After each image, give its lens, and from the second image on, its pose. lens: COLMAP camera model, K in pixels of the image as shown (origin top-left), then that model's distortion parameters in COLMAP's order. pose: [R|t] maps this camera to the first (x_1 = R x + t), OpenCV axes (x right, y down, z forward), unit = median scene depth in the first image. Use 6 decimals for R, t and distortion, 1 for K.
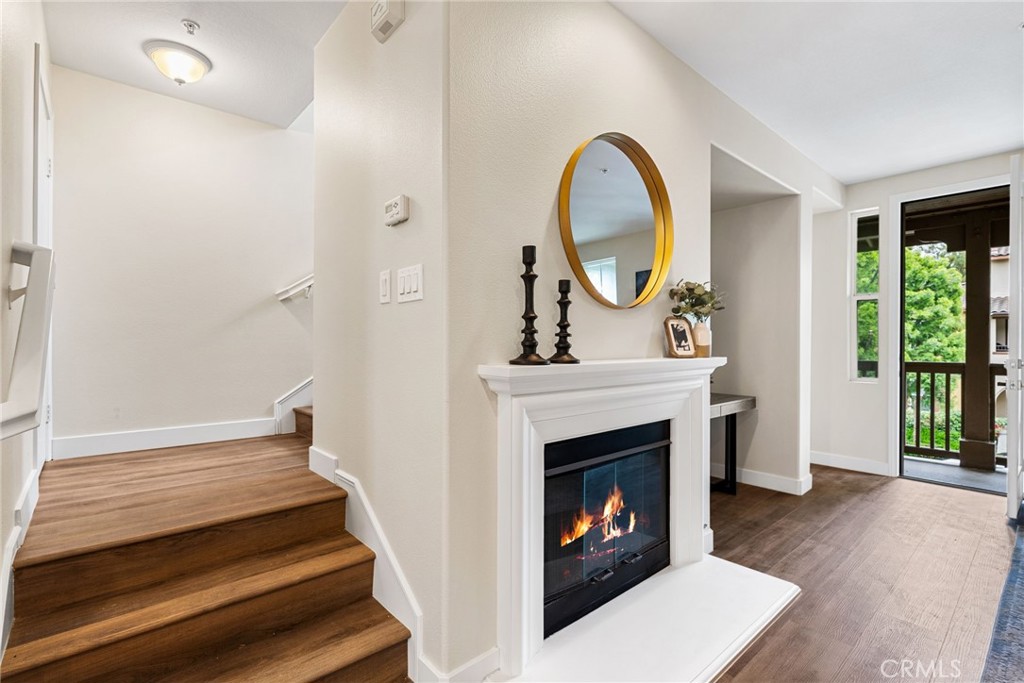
lens RADIAL K [[471.0, 0, 512.0], [0, 471.0, 341.5], [0, 0, 1]] dist [-0.001188, 0.000089]
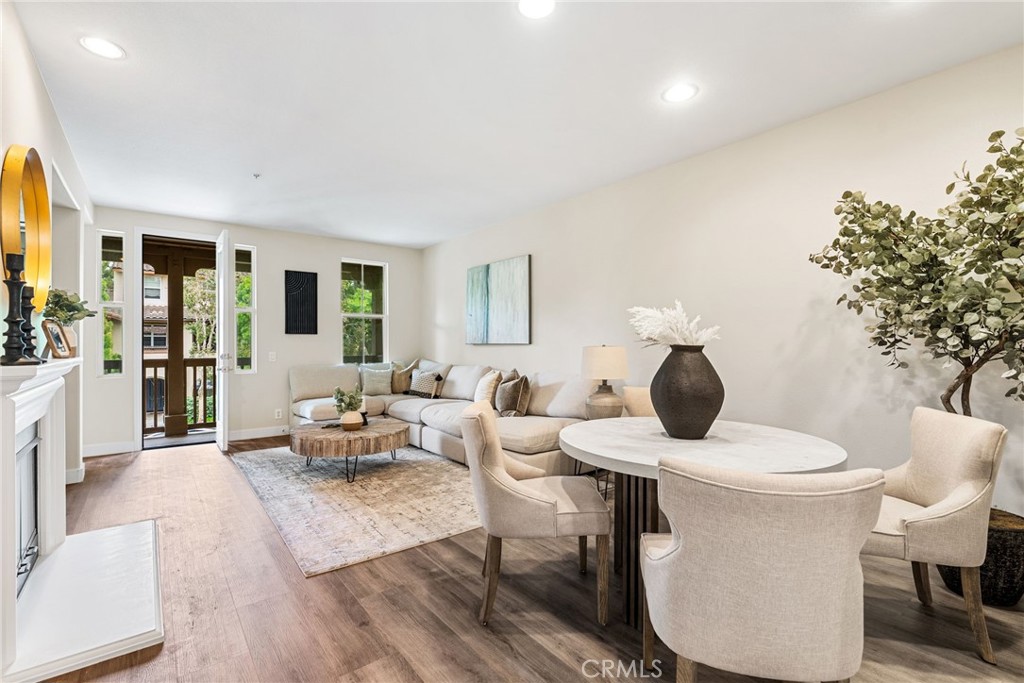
lens RADIAL K [[461.2, 0, 512.0], [0, 461.2, 341.5], [0, 0, 1]] dist [-0.002202, -0.000197]
pose [[0.057582, 0.000083, 0.998341, -0.833354], [0.003631, 0.999993, -0.000293, -0.000567], [-0.998334, 0.003642, 0.057582, -0.157276]]
